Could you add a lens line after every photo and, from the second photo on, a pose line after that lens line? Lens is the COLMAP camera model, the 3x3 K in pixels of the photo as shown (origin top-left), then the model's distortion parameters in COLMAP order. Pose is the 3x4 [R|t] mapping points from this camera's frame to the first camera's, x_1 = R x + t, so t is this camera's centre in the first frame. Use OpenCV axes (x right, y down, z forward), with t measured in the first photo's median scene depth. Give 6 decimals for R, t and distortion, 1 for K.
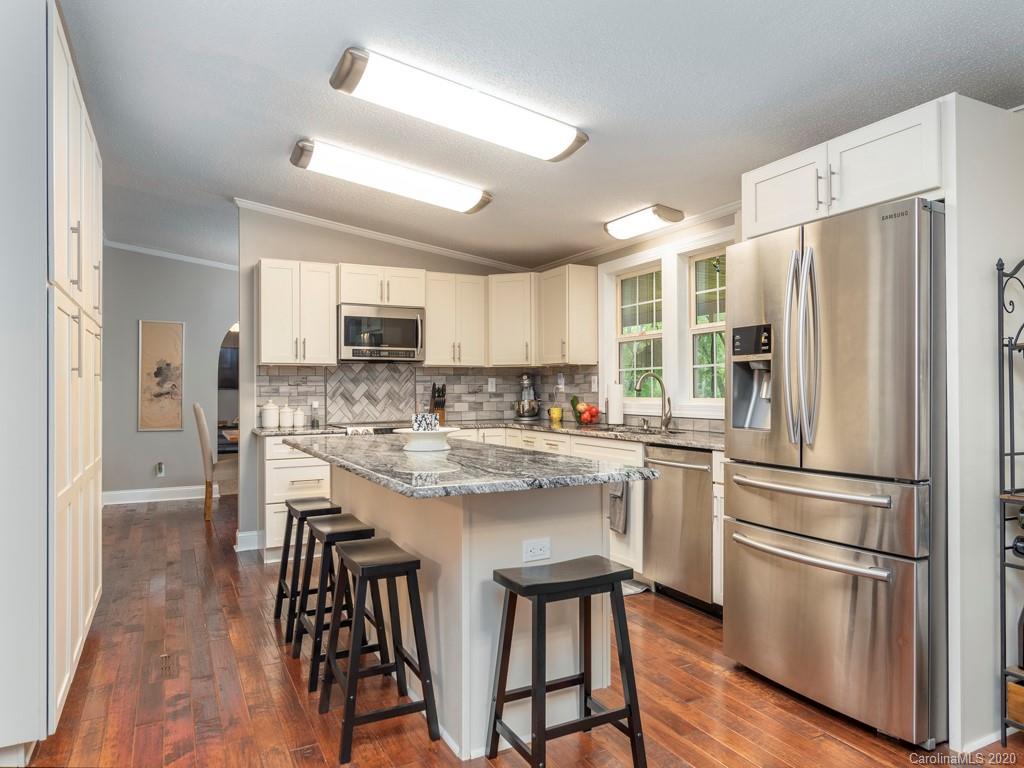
lens RADIAL K [[669.2, 0, 512.0], [0, 669.2, 384.0], [0, 0, 1]] dist [0.000328, -0.000014]
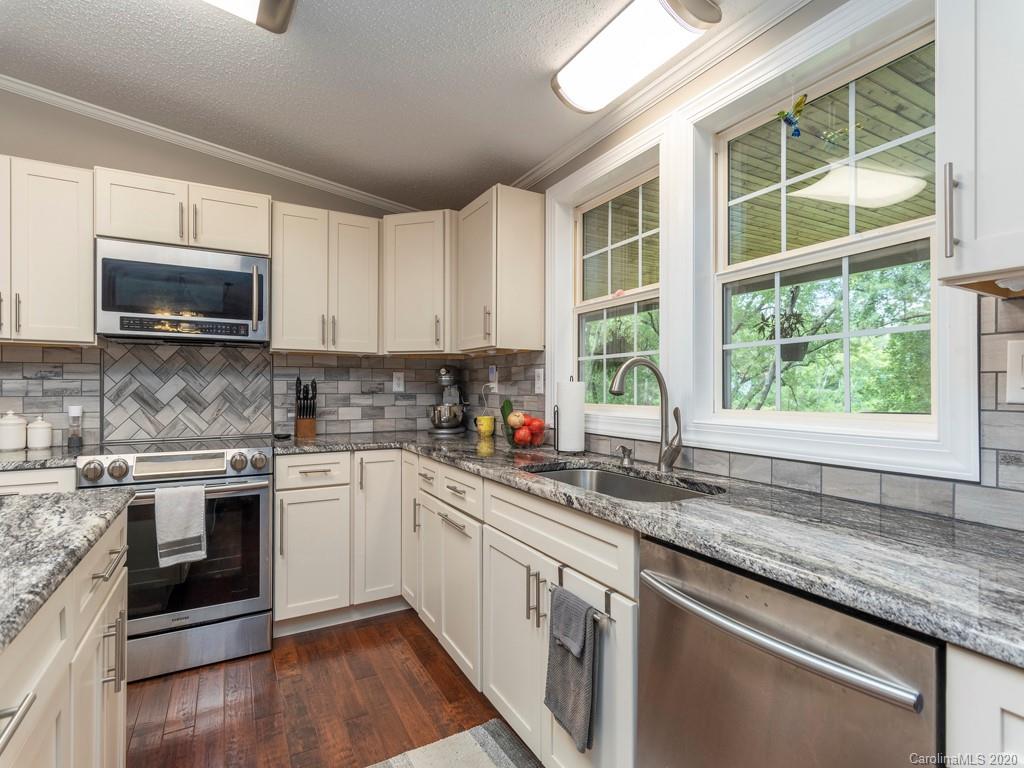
lens RADIAL K [[511.1, 0, 512.0], [0, 511.1, 384.0], [0, 0, 1]] dist [-0.000053, 0.000002]
pose [[0.999556, 0.009004, 0.028389, 0.084211], [-0.008977, 0.999959, -0.001093, 0.003401], [-0.028397, 0.000838, 0.999596, 0.520895]]
